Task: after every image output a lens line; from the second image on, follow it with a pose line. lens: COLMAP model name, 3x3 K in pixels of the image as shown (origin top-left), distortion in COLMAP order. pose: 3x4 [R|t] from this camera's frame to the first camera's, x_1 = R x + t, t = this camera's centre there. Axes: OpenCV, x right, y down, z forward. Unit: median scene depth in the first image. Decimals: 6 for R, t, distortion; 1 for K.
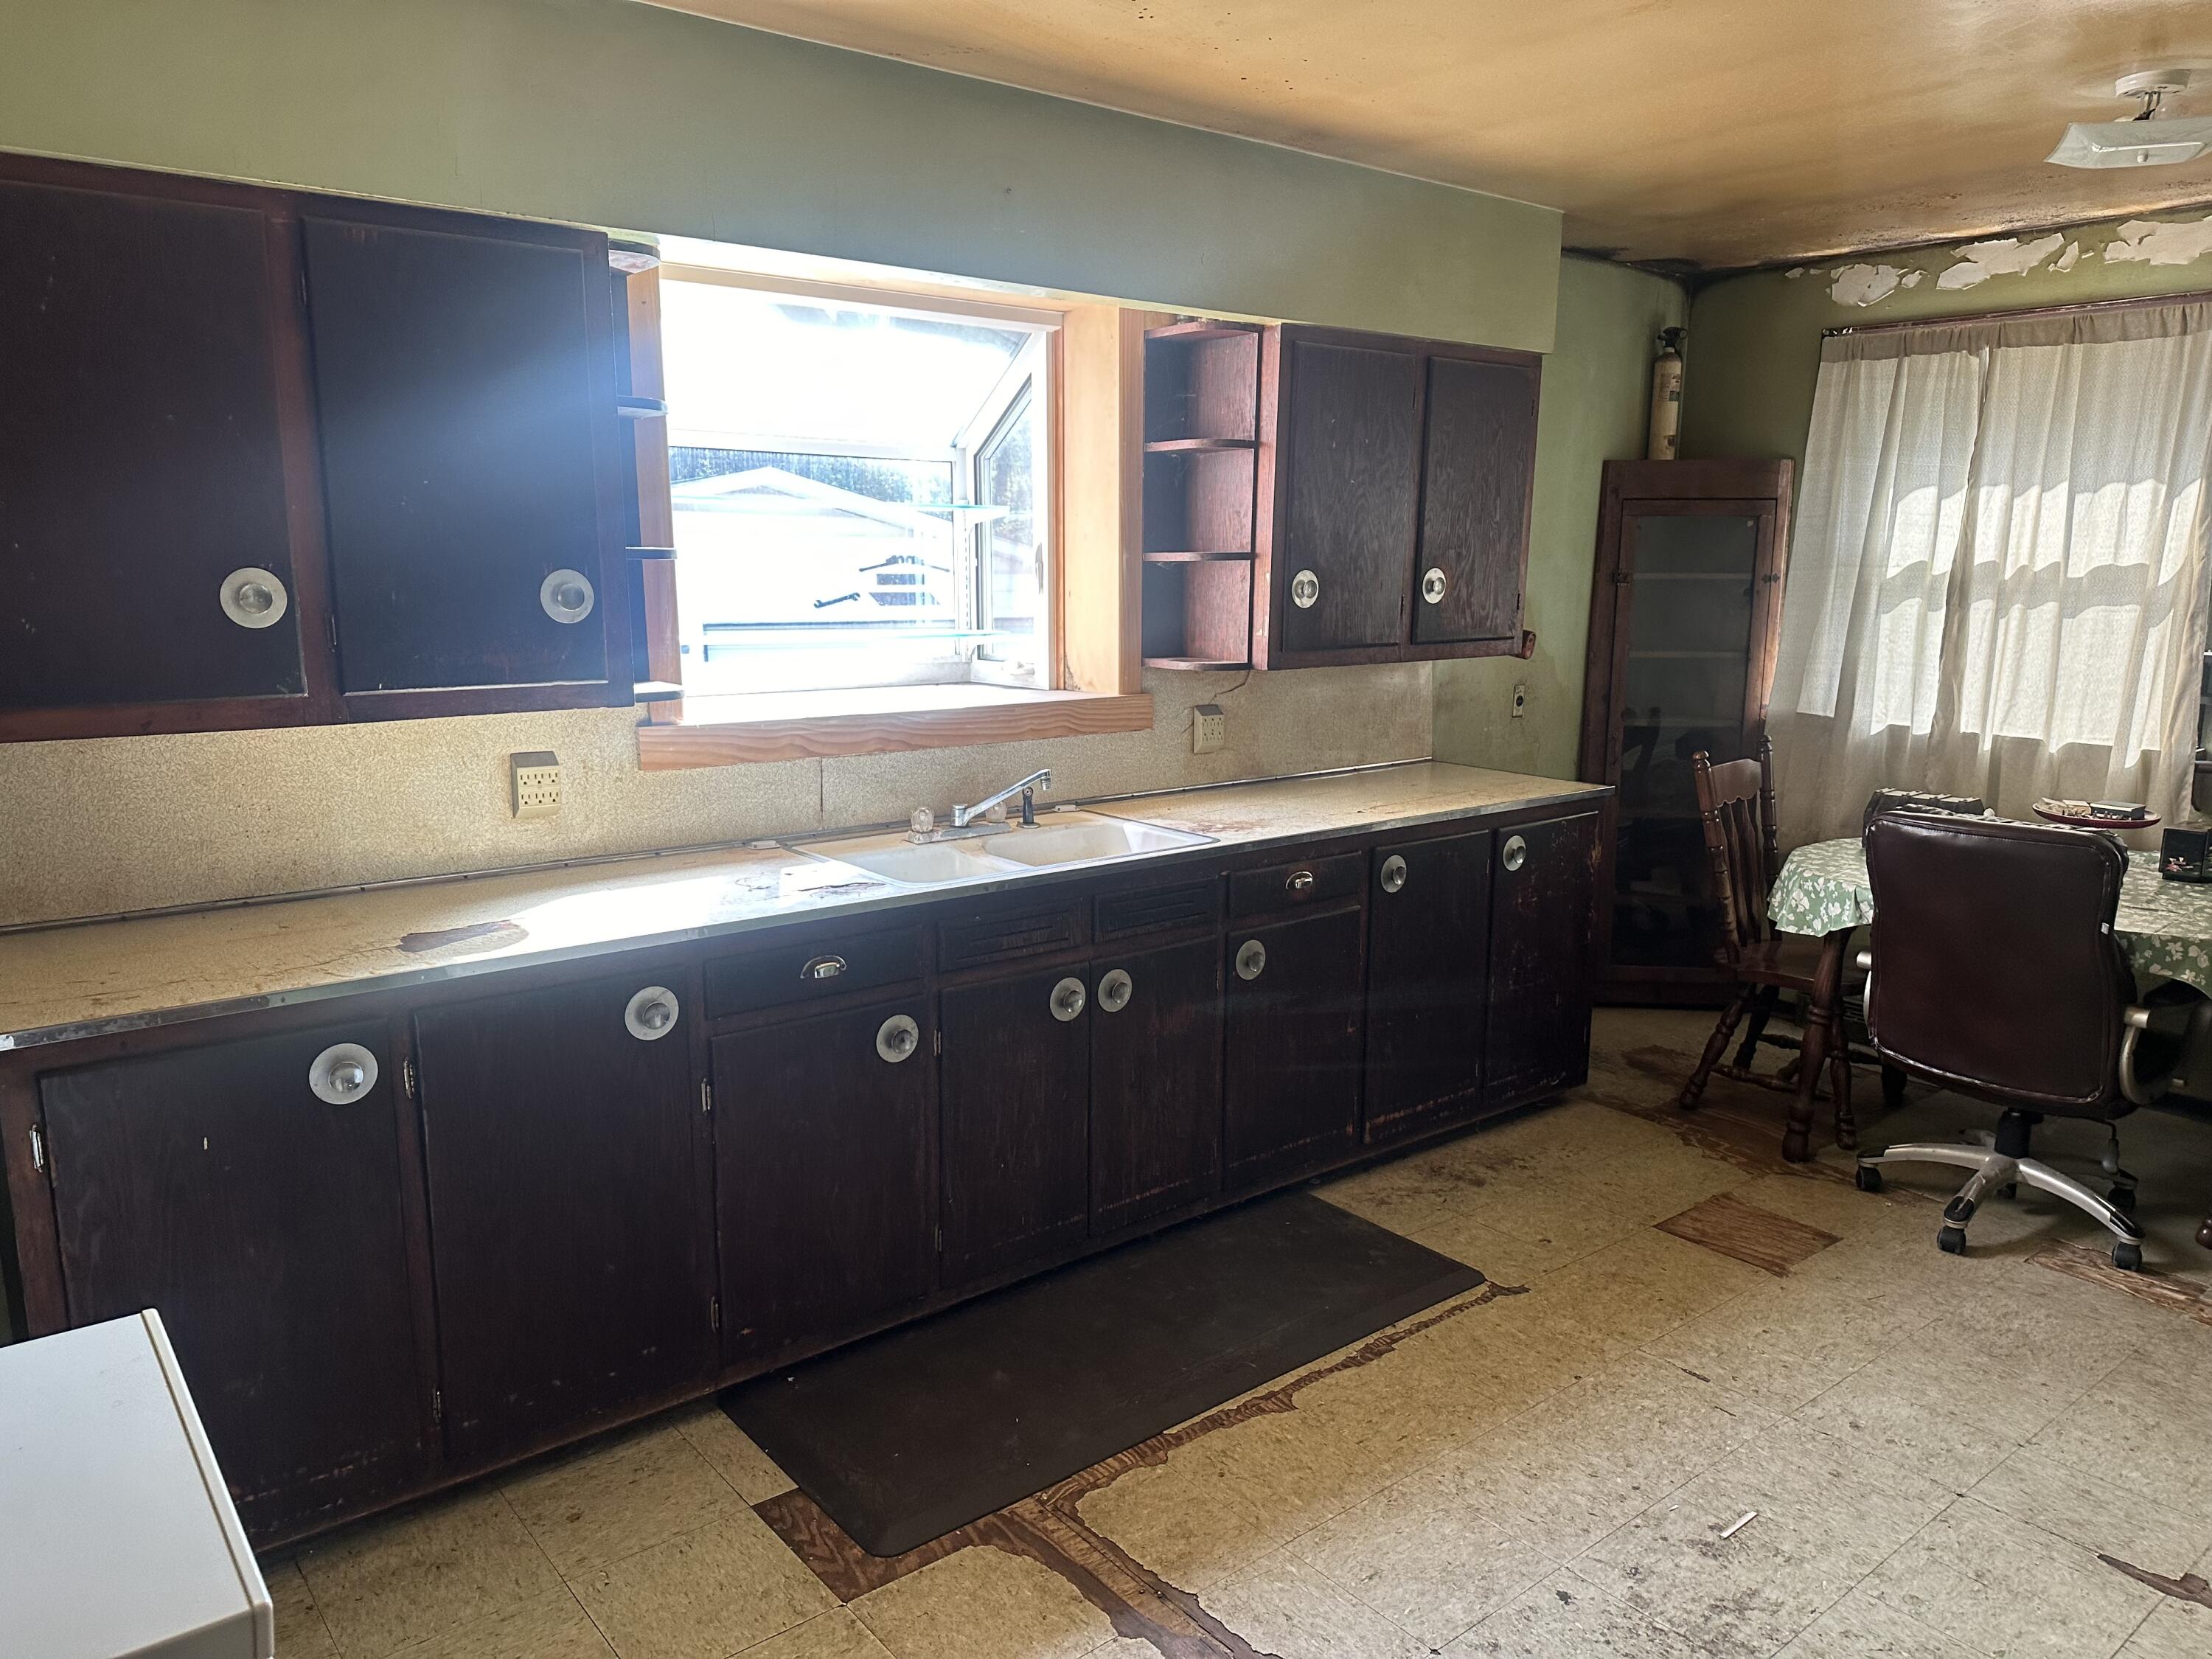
lens RADIAL K [[1540.9, 0, 1111.3], [0, 1540.9, 818.3], [0, 0, 1]] dist [0.056737, -0.044427]
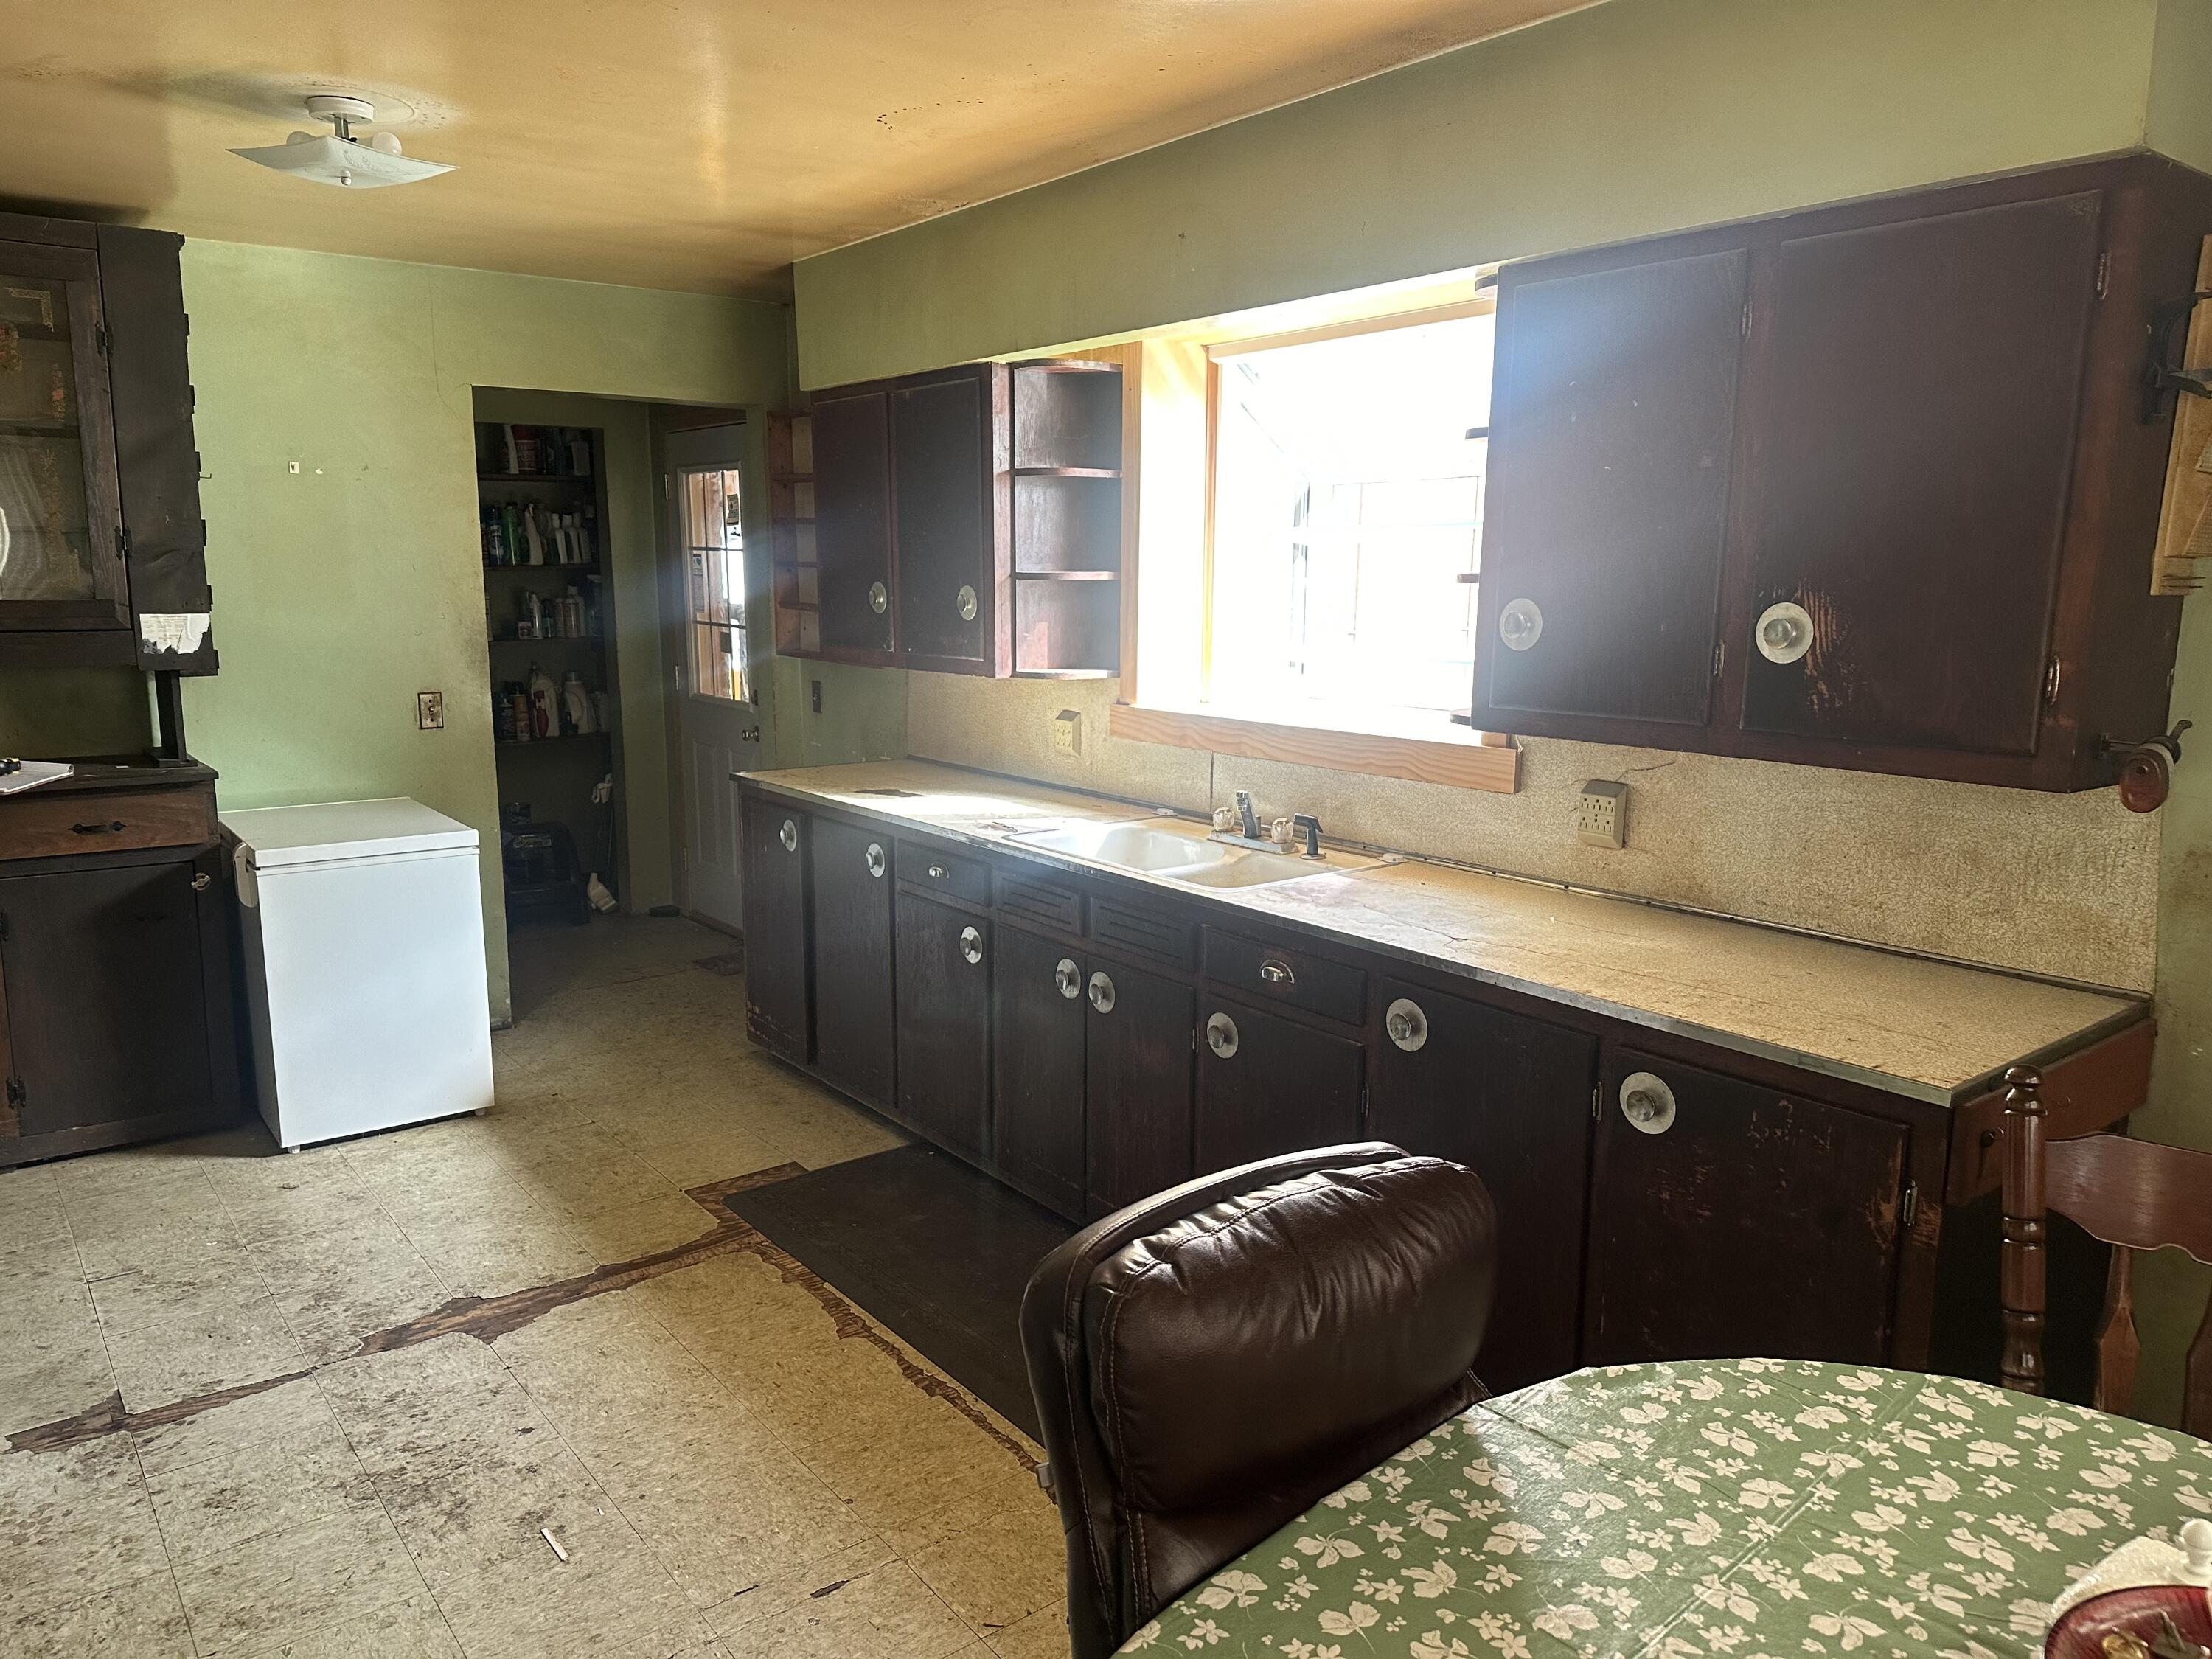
lens RADIAL K [[1540.9, 0, 1111.3], [0, 1540.9, 818.3], [0, 0, 1]] dist [0.056737, -0.044427]
pose [[-0.015531, 0.159296, -0.987109, 0.825623], [-0.174052, 0.971725, 0.159551, -0.138465], [0.984614, 0.174286, 0.012634, 0.794132]]
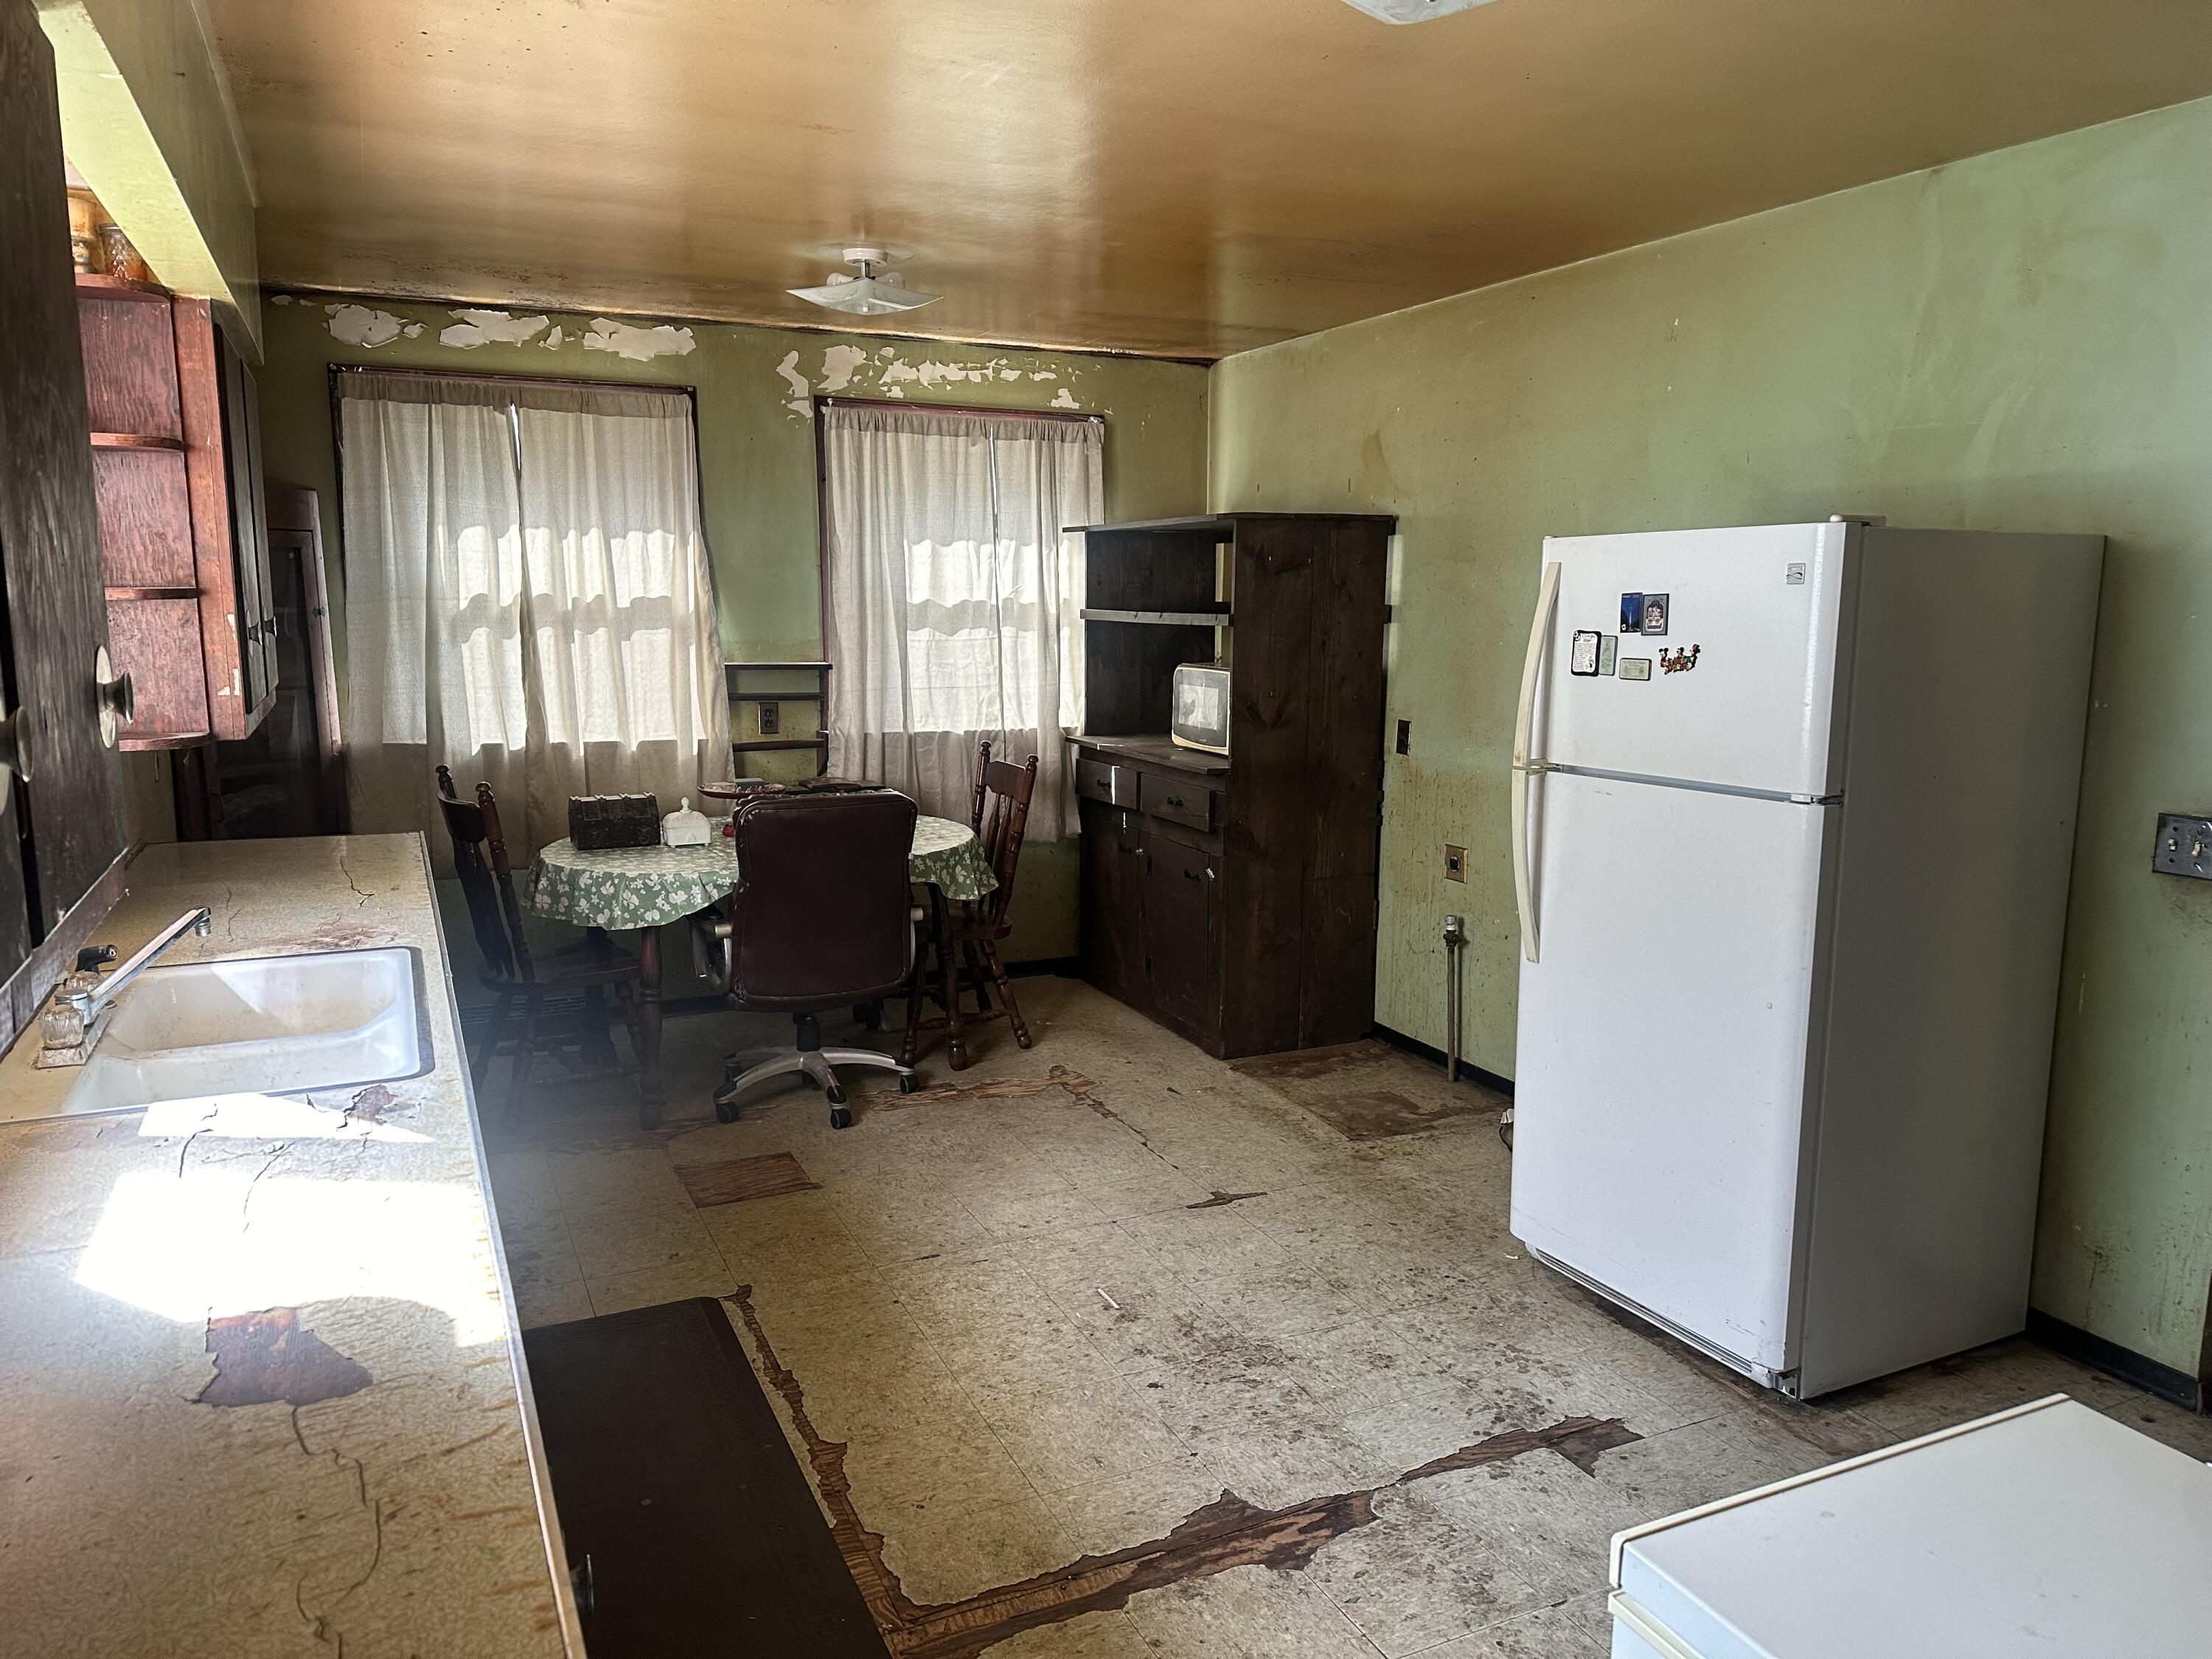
lens RADIAL K [[1543.7, 0, 1095.0], [0, 1543.7, 837.1], [0, 0, 1]] dist [0.072277, -0.102716]
pose [[0.249519, -0.162820, 0.954584, -0.528442], [0.166584, 0.978285, 0.123320, -0.072463], [-0.953934, 0.128248, 0.271224, 0.372658]]
